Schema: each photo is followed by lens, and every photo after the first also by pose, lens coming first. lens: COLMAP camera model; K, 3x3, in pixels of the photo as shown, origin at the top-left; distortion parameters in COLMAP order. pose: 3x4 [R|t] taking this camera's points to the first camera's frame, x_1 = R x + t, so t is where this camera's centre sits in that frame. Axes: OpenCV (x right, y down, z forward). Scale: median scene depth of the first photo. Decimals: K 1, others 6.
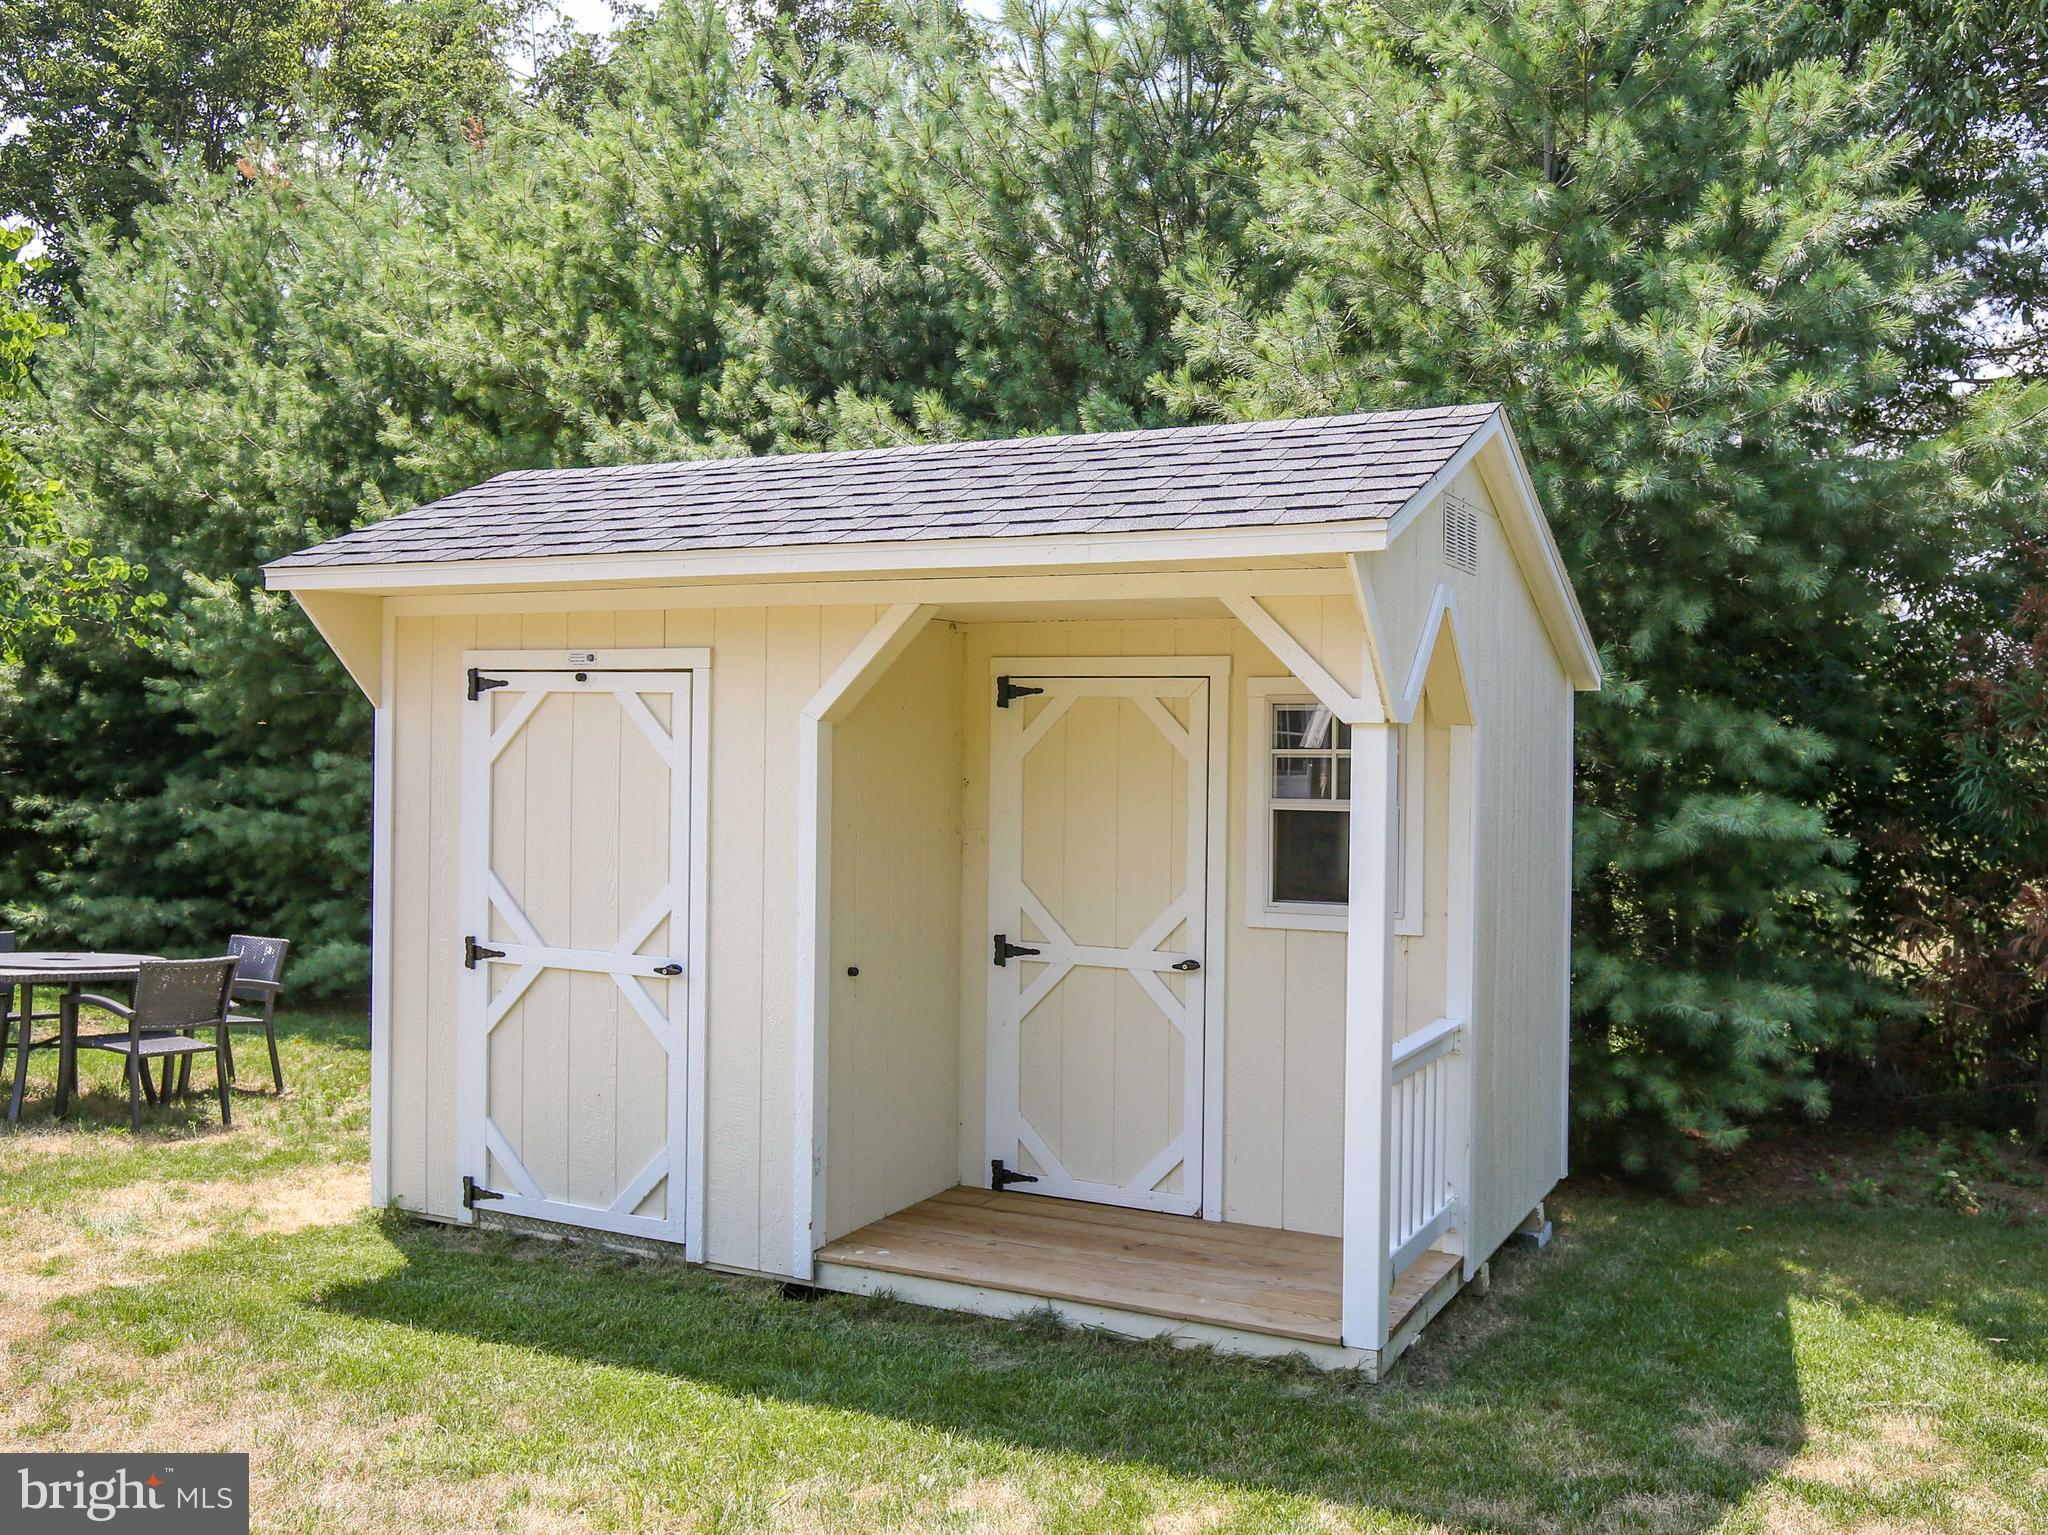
lens RADIAL K [[1903.7, 0, 1024.7], [0, 1903.7, 809.0], [0, 0, 1]] dist [-0.010066, 0.019430]
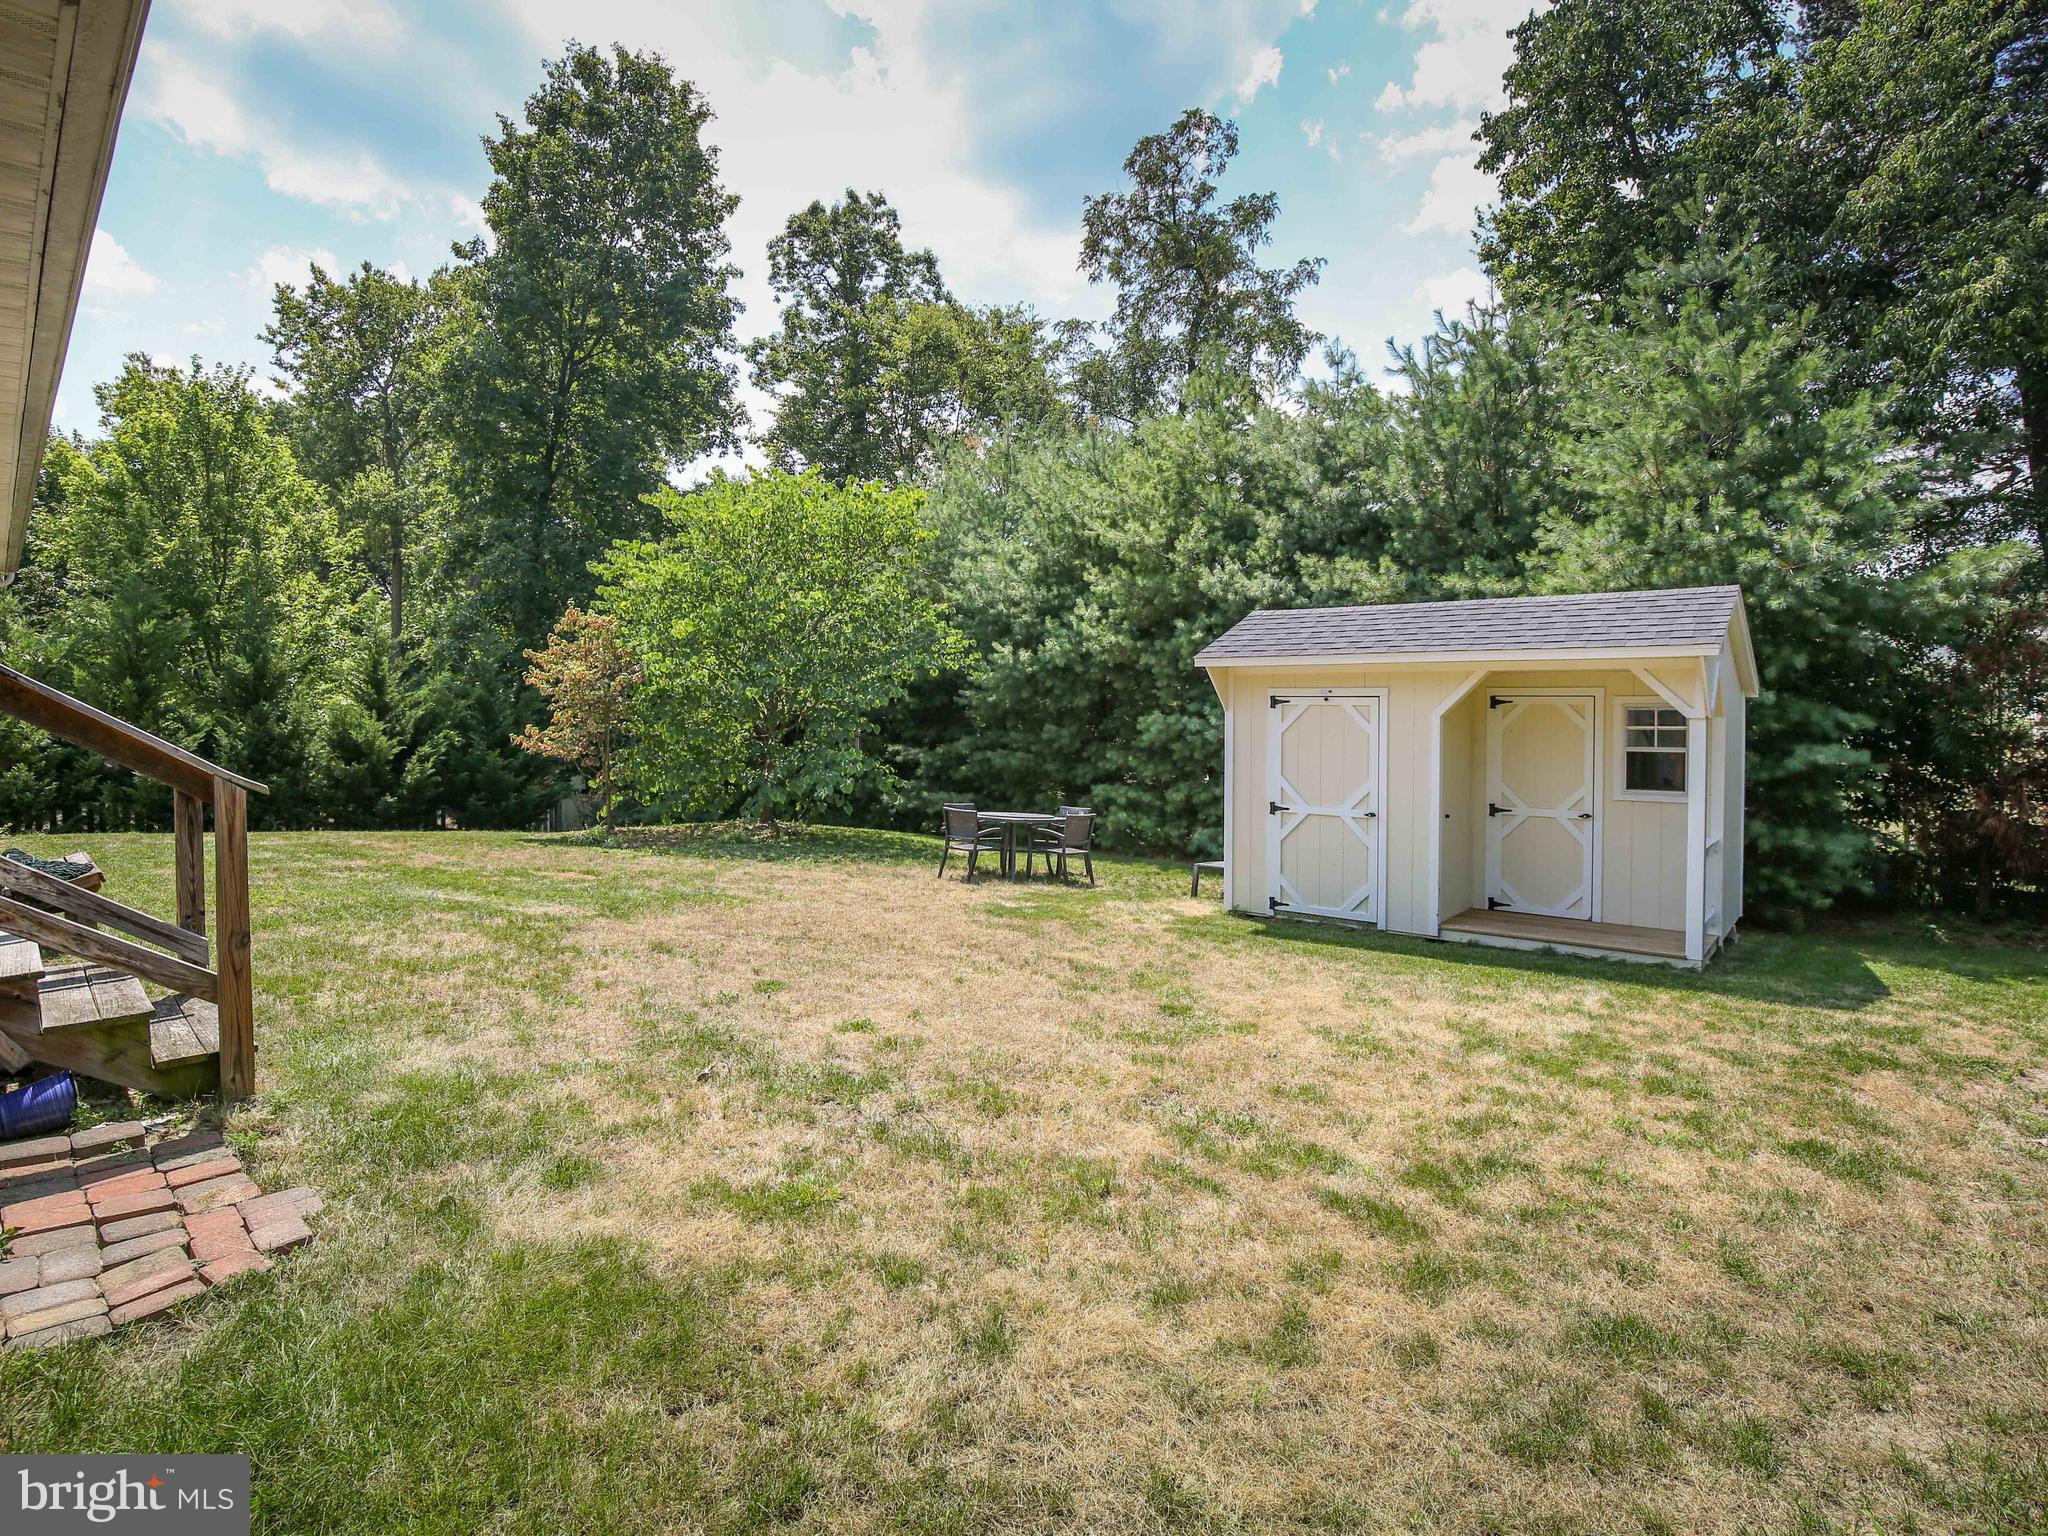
lens RADIAL K [[1076.1, 0, 1024.1], [0, 1076.1, 758.4], [0, 0, 1]] dist [-0.029657, 0.000797]
pose [[0.971940, 0.001657, -0.235225, -0.226956], [0.000097, 0.999972, 0.007443, -0.001004], [0.235231, -0.007257, 0.971913, -0.378992]]
